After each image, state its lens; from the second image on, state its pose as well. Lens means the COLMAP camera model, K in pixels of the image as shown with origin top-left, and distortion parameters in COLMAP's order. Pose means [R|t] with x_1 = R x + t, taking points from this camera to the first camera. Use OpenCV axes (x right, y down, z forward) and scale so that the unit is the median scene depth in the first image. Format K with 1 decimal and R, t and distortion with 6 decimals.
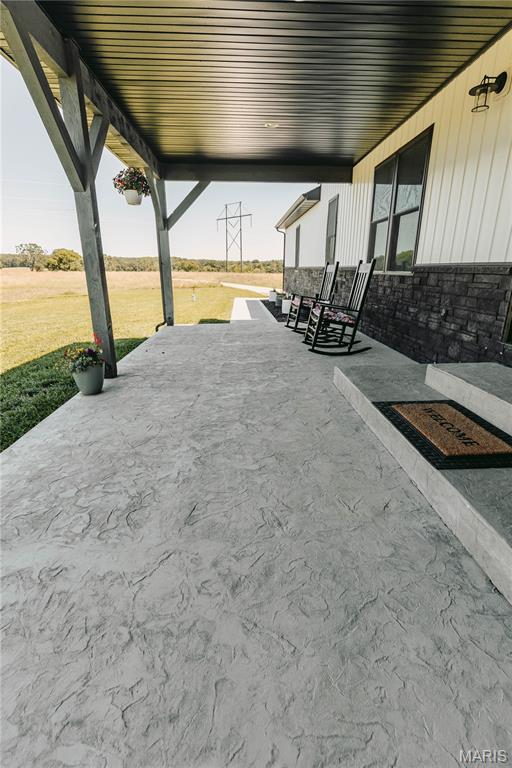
lens RADIAL K [[350.5, 0, 256.0], [0, 350.5, 384.0], [0, 0, 1]] dist [0.006635, -0.000279]
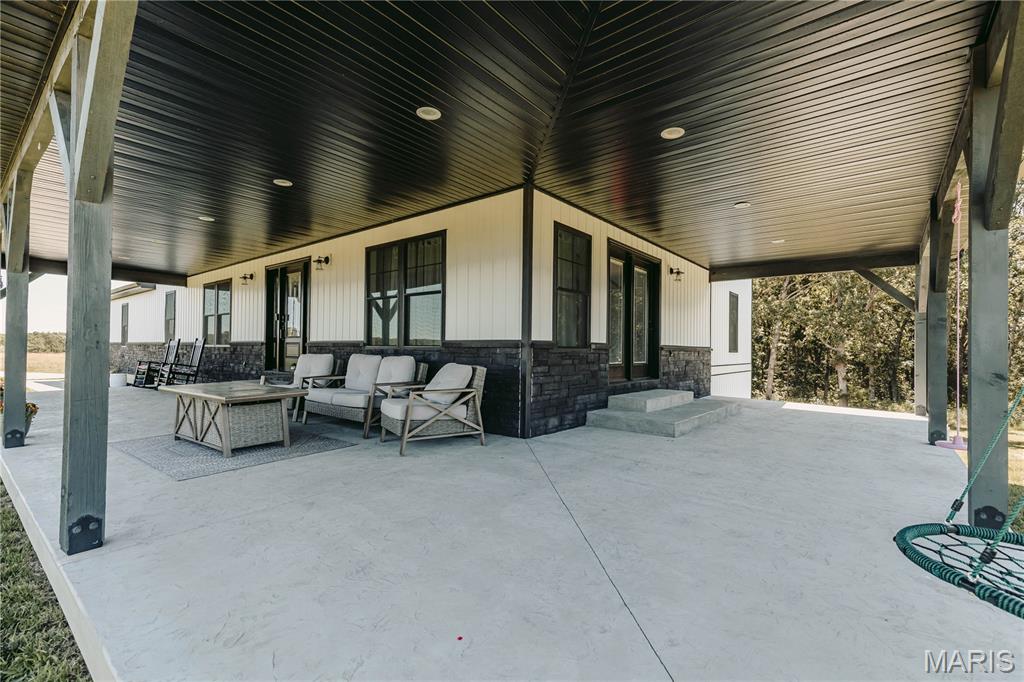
lens RADIAL K [[467.3, 0, 511.6], [0, 467.3, 343.7], [0, 0, 1]] dist [0.006635, -0.000279]
pose [[0.661673, 0.018462, 0.749565, -0.346803], [0.225488, 0.948520, -0.222409, 0.460310], [-0.715083, 0.316180, 0.623447, -1.322530]]
